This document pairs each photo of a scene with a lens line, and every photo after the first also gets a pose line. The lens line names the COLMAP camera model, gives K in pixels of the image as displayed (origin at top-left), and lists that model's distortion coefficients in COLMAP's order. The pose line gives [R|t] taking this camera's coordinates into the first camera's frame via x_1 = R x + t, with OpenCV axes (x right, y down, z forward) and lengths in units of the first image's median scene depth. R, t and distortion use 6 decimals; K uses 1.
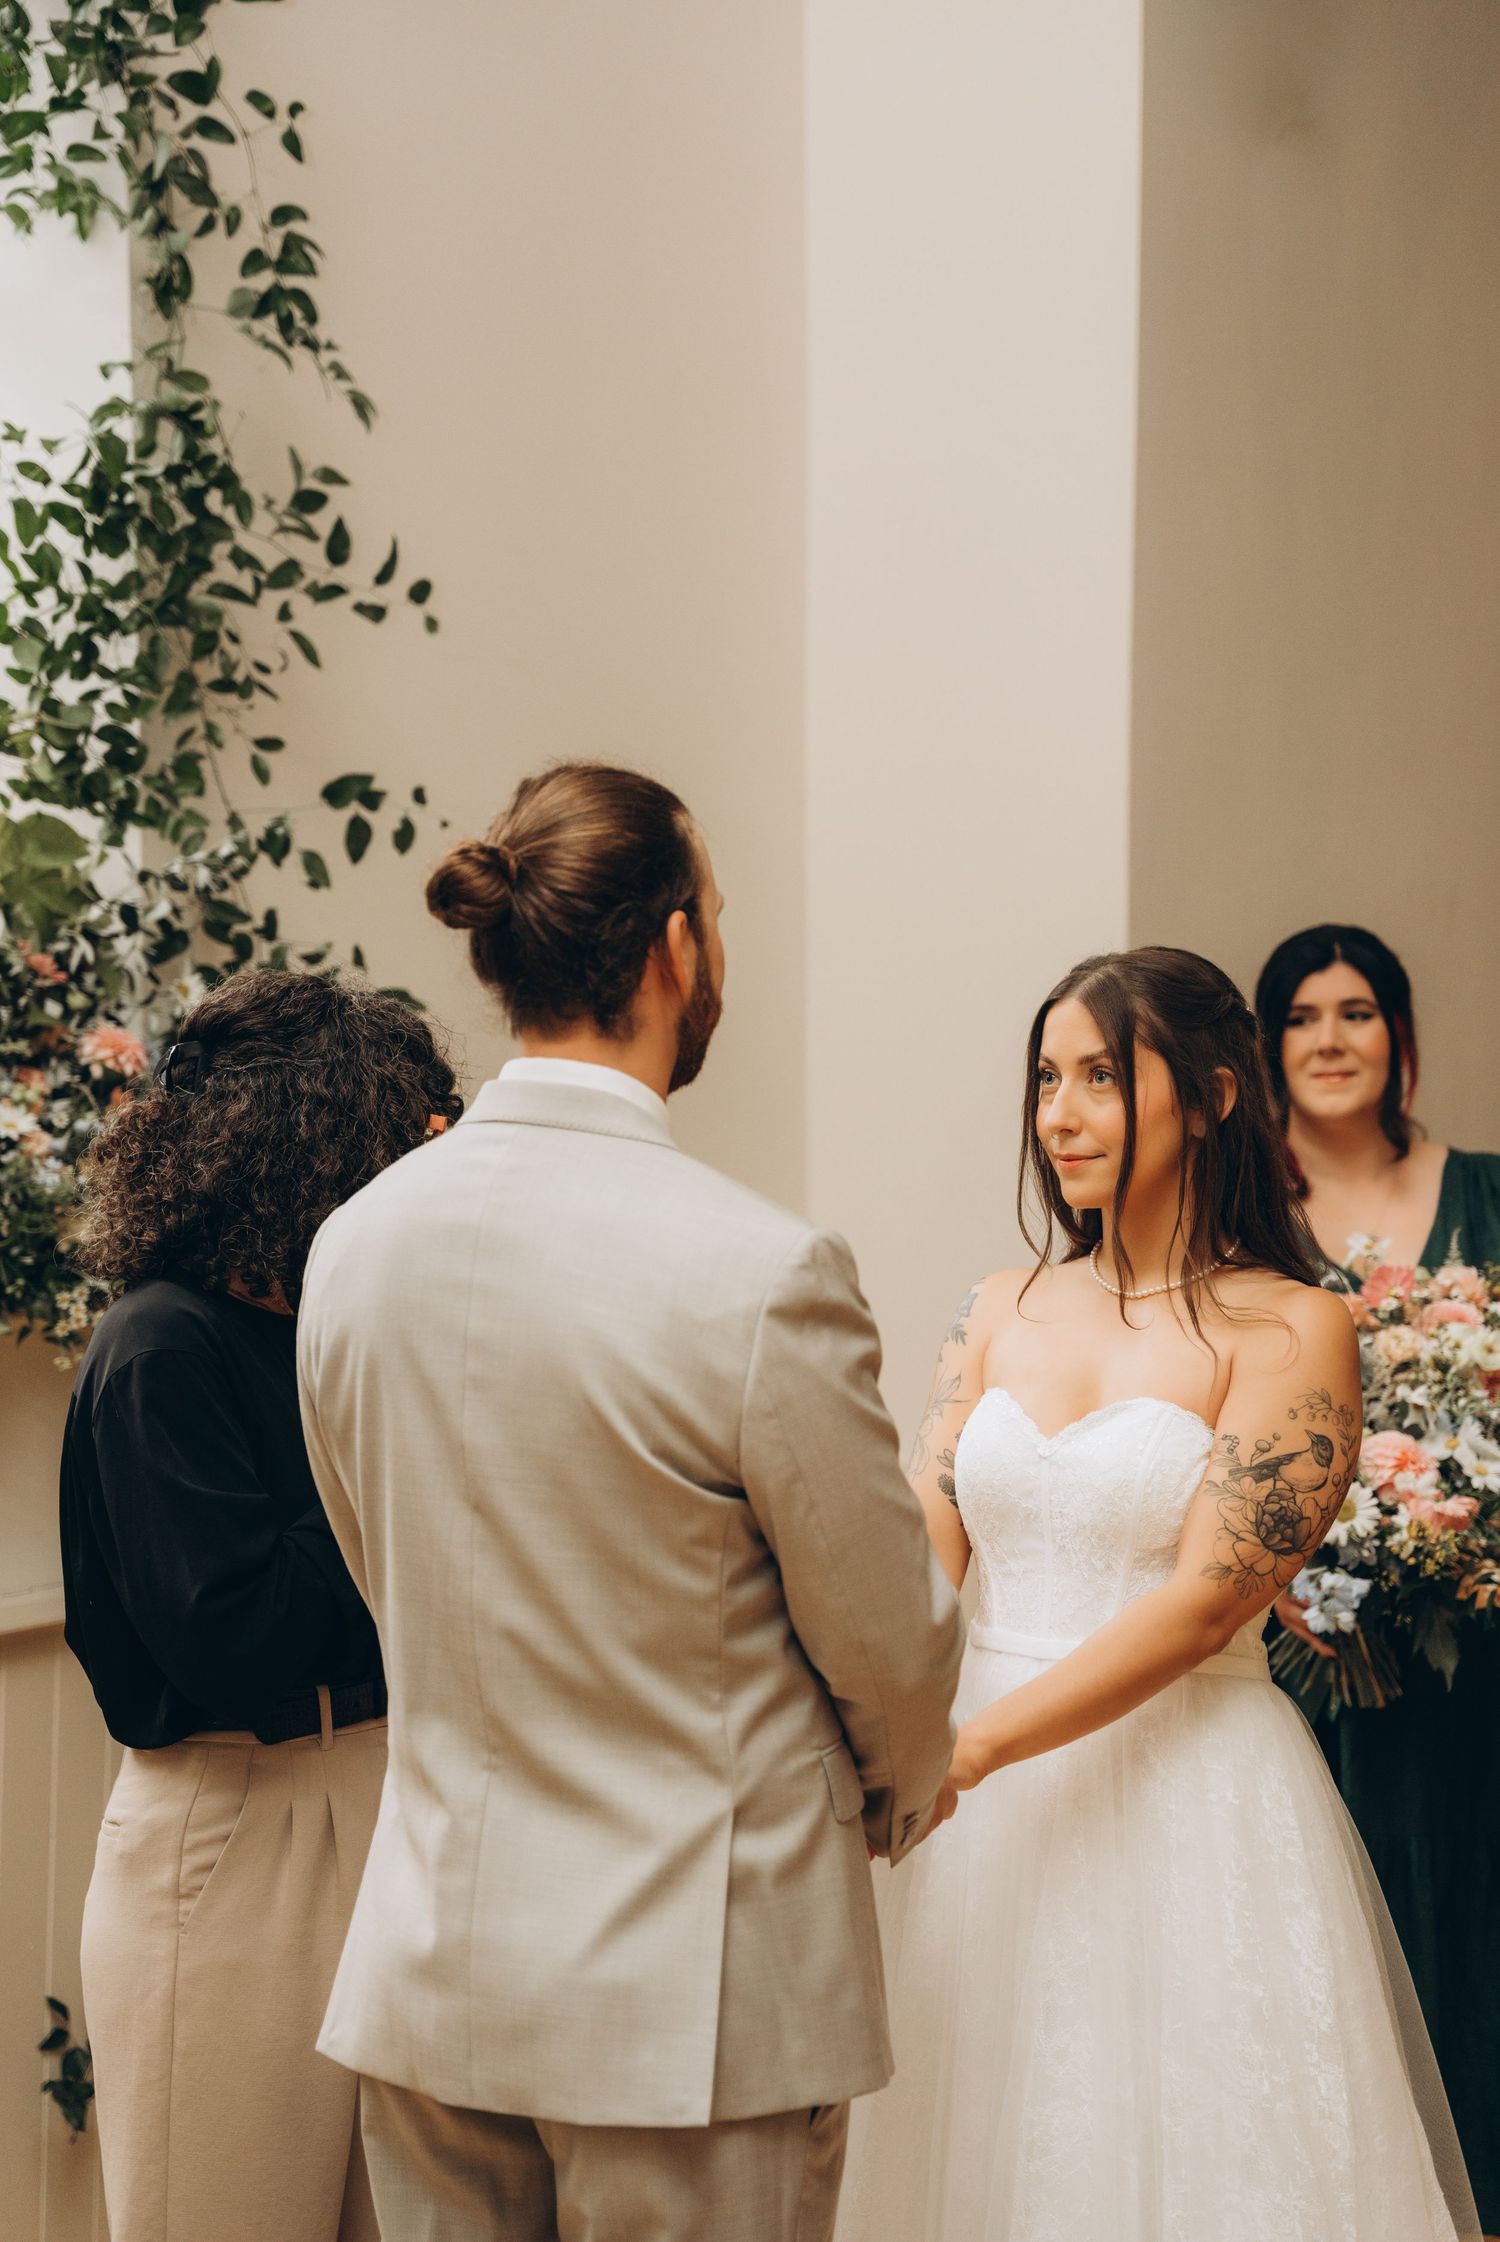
lens RADIAL K [[4272.4, 0, 735.1], [0, 4272.4, 1090.2], [0, 0, 1]] dist [0.548465, 0.000000]
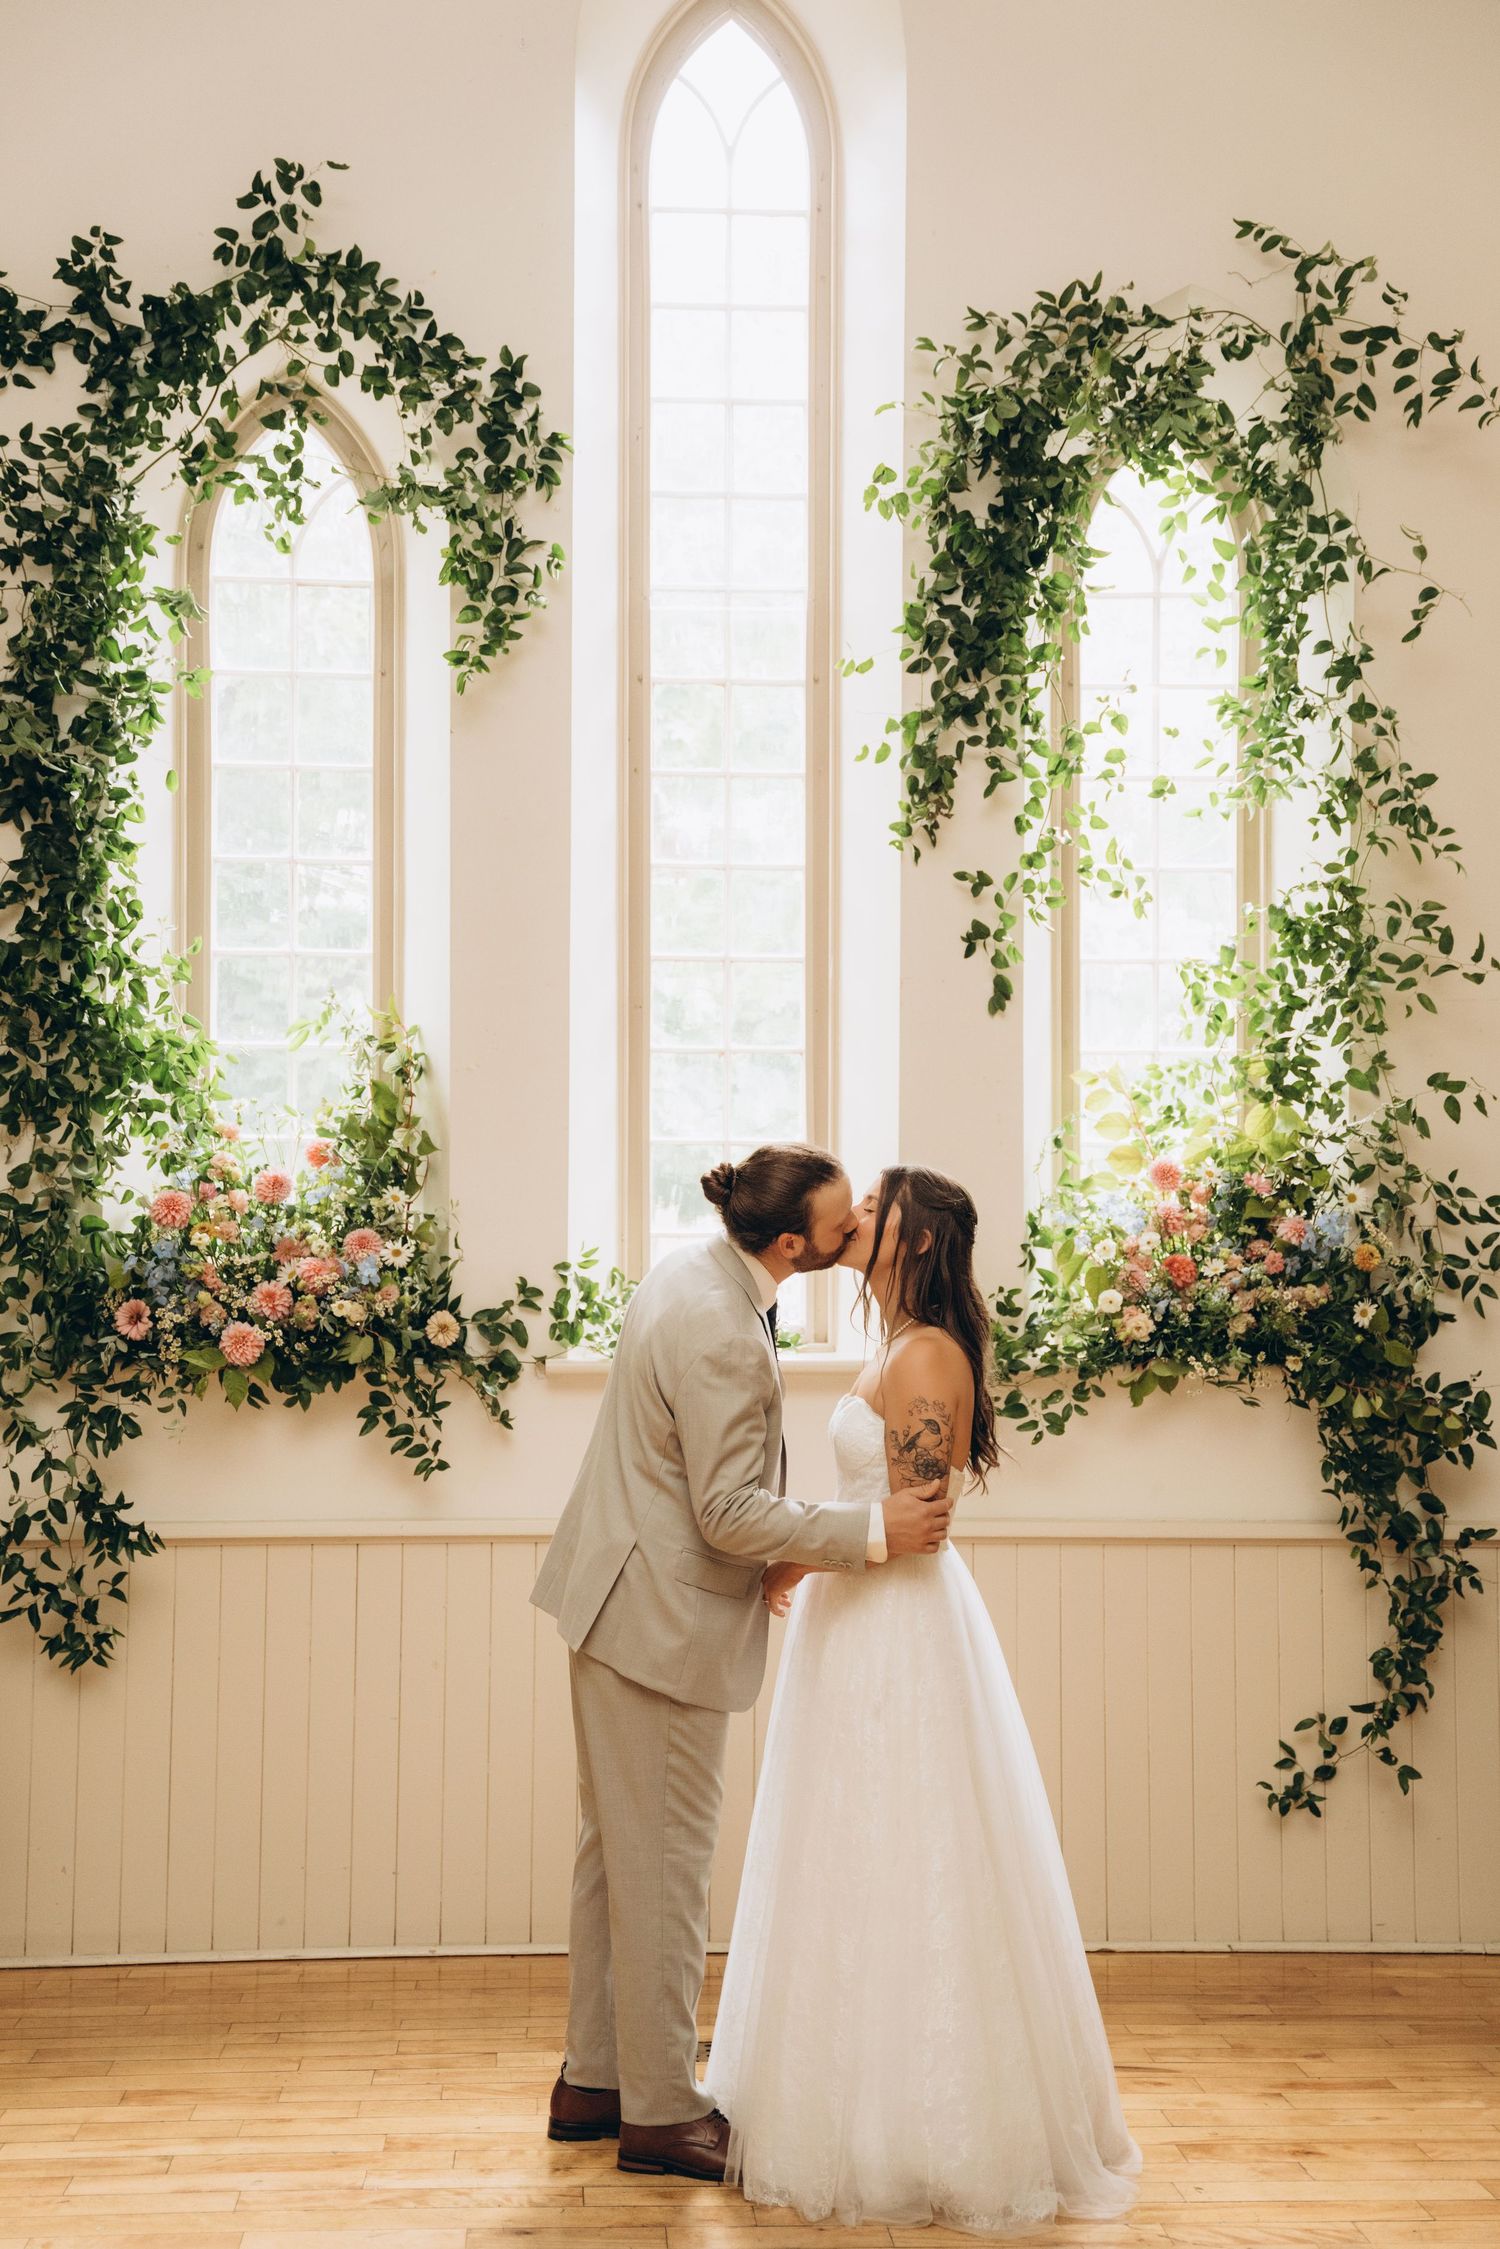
lens RADIAL K [[2925.5, 0, 725.7], [0, 2925.5, 1143.8], [0, 0, 1]] dist [0.183145, 0.000000]
pose [[0.558520, -0.029064, -0.828981, 0.766115], [-0.010600, 0.999054, -0.042168, 0.009413], [0.829423, 0.032339, 0.557684, 0.095833]]
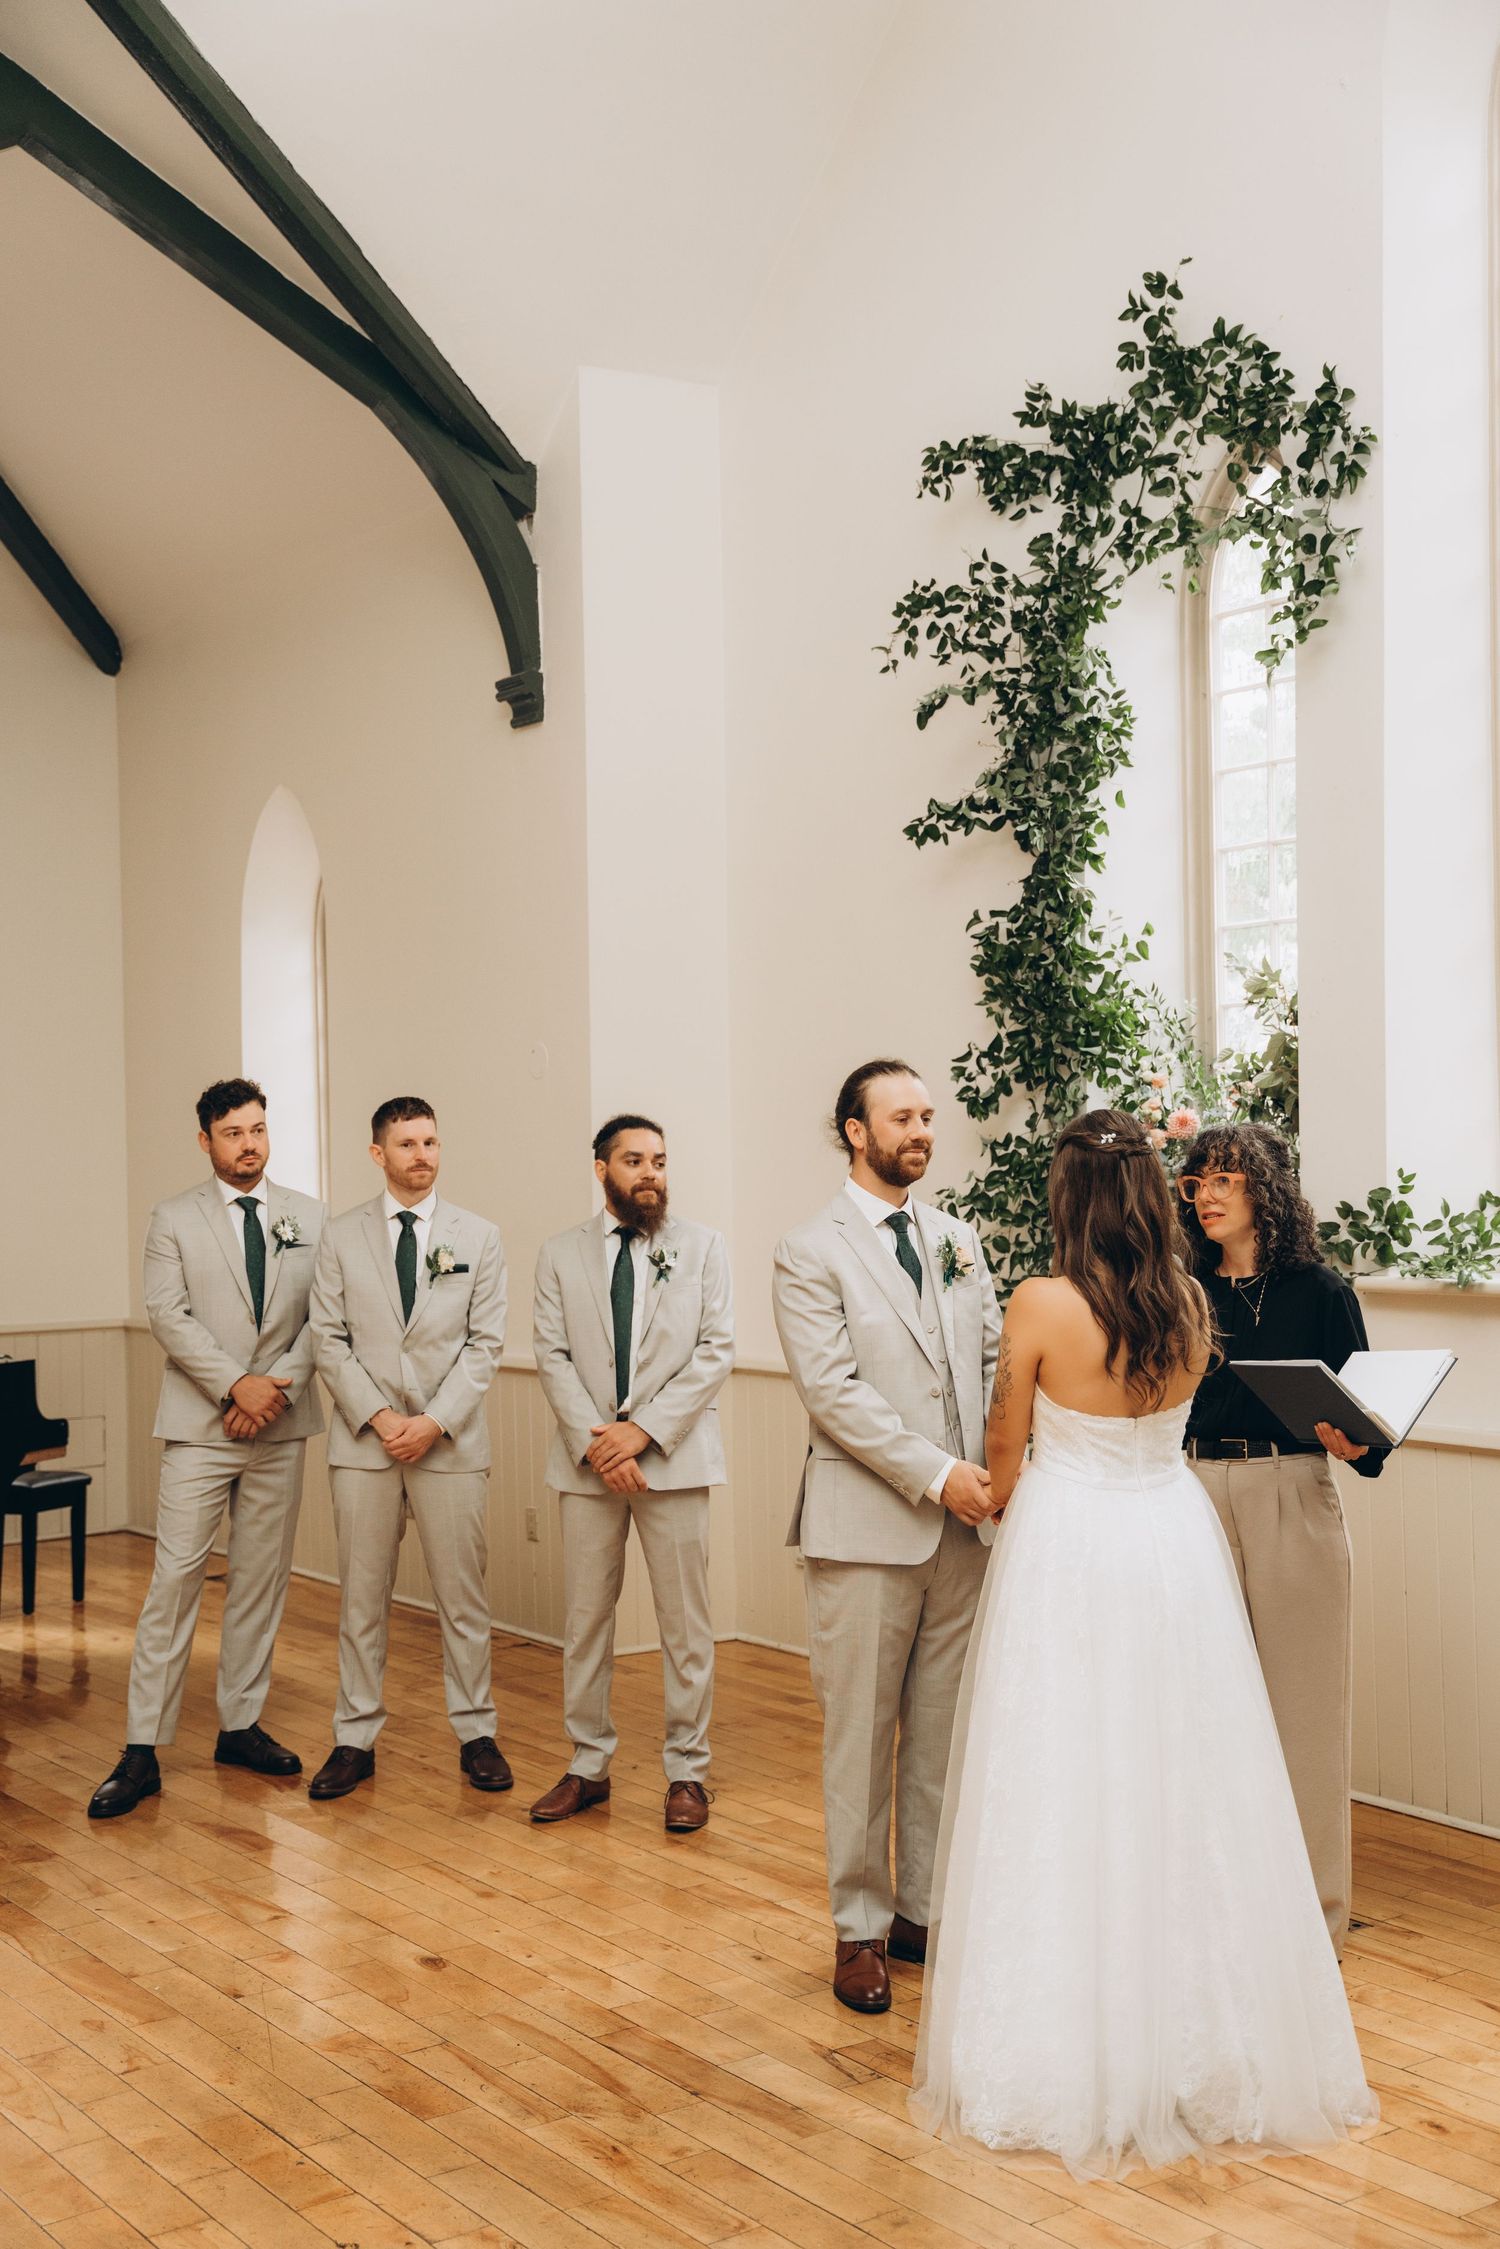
lens RADIAL K [[2348.9, 0, 812.5], [0, 2348.9, 1147.1], [0, 0, 1]] dist [0.069968, 0.000000]
pose [[-0.371631, 0.002334, -0.928378, 0.813387], [0.012777, 0.999915, -0.002600, -0.010031], [0.928293, -0.012828, -0.371629, 0.900414]]
